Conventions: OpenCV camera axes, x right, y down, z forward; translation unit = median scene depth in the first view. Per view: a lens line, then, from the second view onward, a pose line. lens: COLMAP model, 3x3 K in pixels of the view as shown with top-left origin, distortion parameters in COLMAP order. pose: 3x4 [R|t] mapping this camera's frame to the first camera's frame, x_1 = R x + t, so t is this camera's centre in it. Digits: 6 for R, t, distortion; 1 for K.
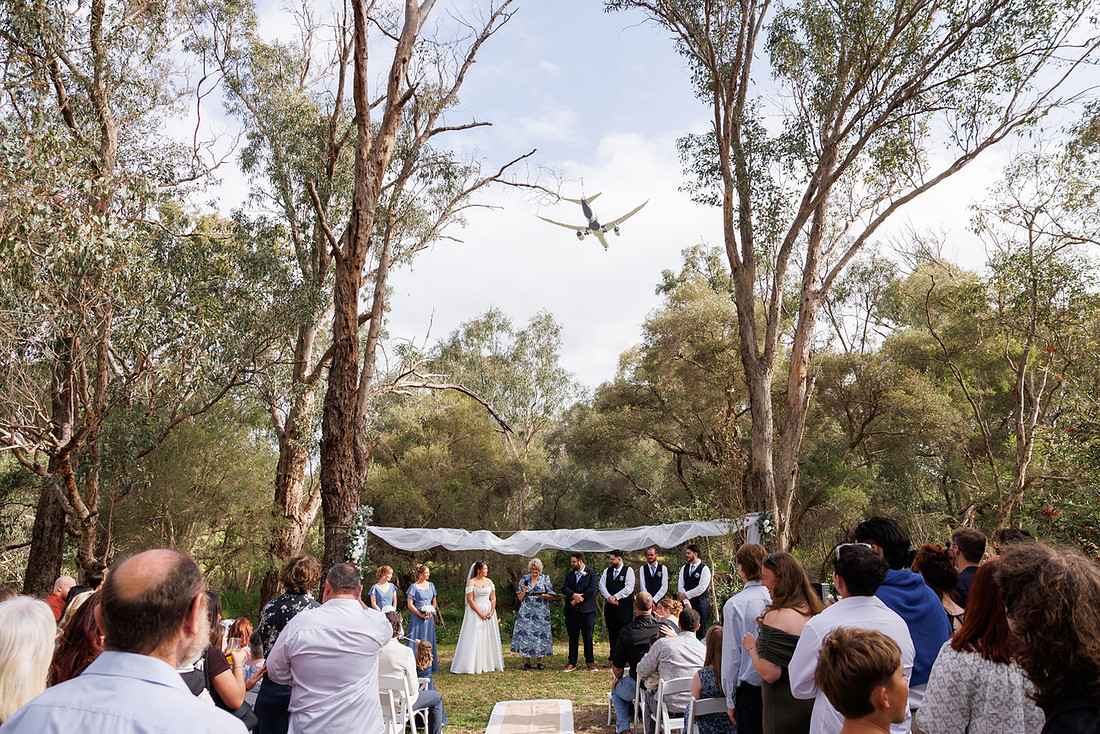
lens RADIAL K [[756.9, 0, 539.9], [0, 756.9, 364.9], [0, 0, 1]] dist [0.016826, 0.000826]
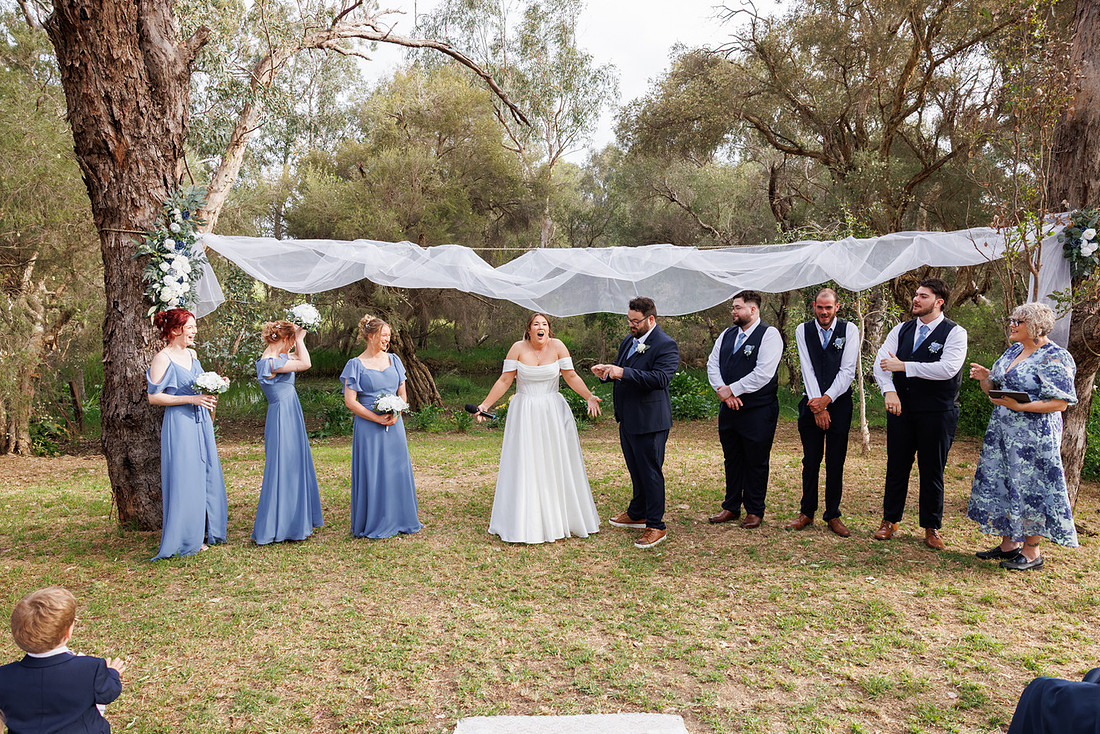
lens RADIAL K [[769.1, 0, 573.7], [0, 769.1, 366.4], [0, 0, 1]] dist [-0.000671, -0.000706]
pose [[0.999850, 0.010670, 0.013615, -0.008097], [-0.014339, 0.951478, 0.307382, 0.124636], [-0.009674, -0.307531, 0.951489, 0.464910]]
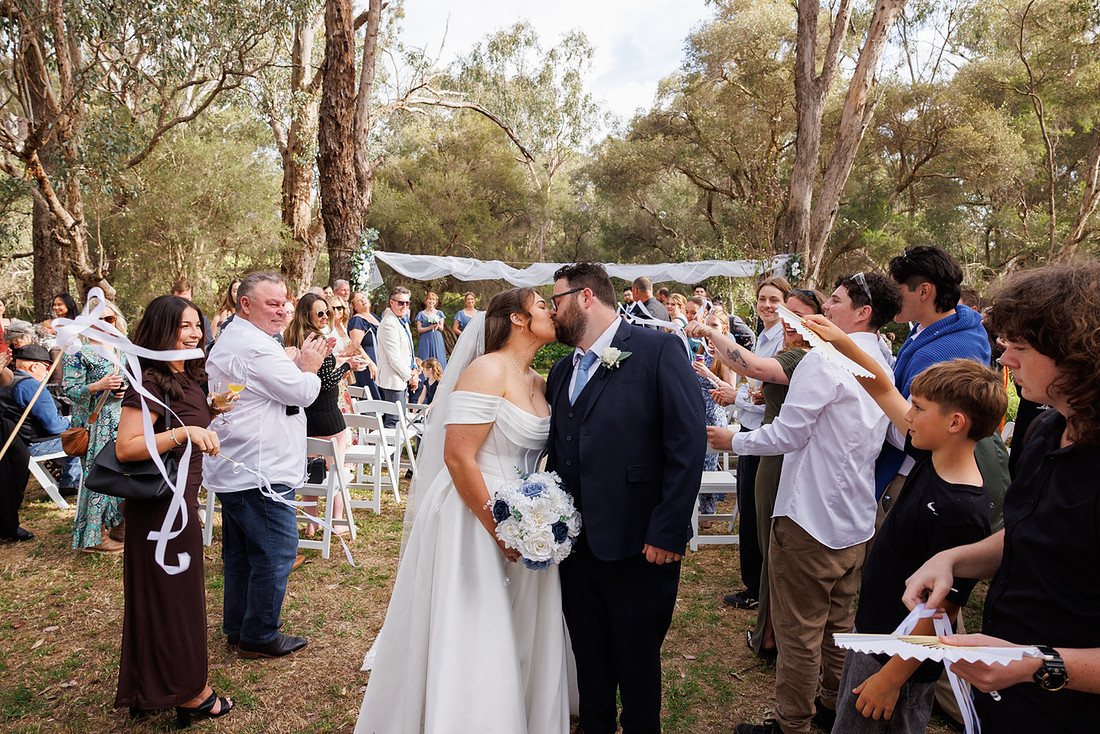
lens RADIAL K [[764.5, 0, 550.0], [0, 764.5, 367.0], [0, 0, 1]] dist [0.010307, 0.000211]
pose [[0.998852, 0.046073, -0.013107, 0.011236], [-0.038977, 0.940804, 0.336702, 0.015919], [0.027844, -0.335805, 0.941520, 0.047742]]
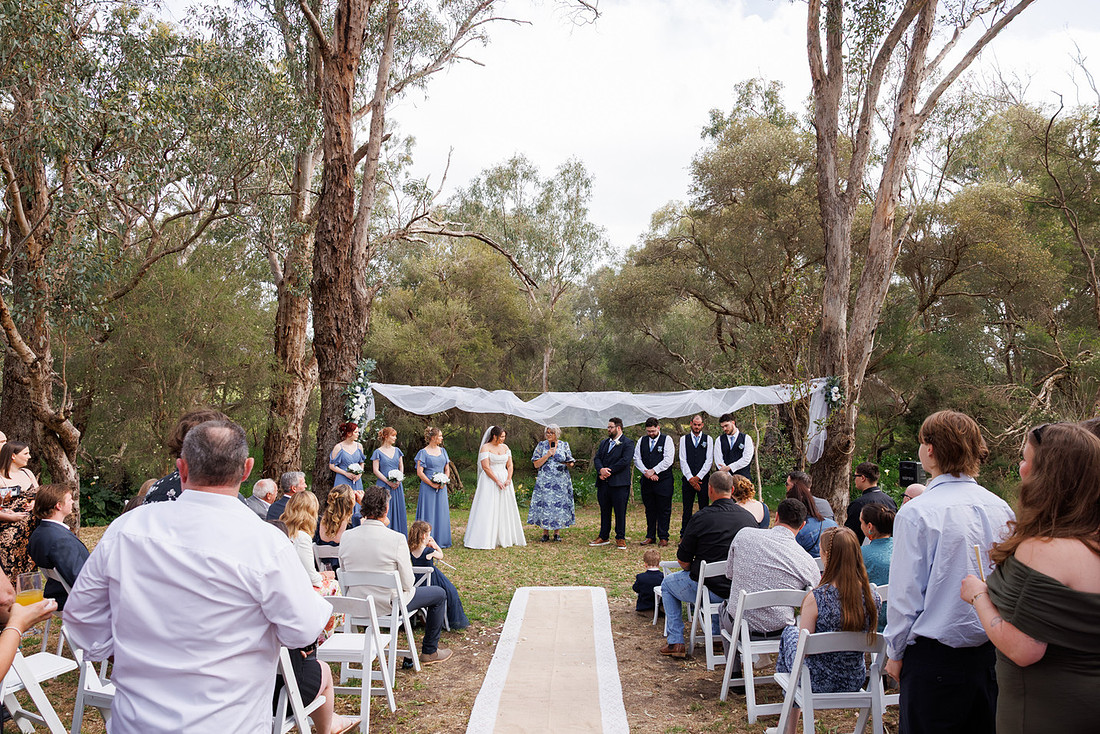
lens RADIAL K [[764.5, 0, 550.0], [0, 764.5, 367.0], [0, 0, 1]] dist [0.010307, 0.000211]
pose [[0.999591, 0.023946, -0.015650, -0.007354], [-0.020819, 0.984157, 0.176071, 0.032142], [0.019618, -0.175673, 0.984253, 0.127971]]
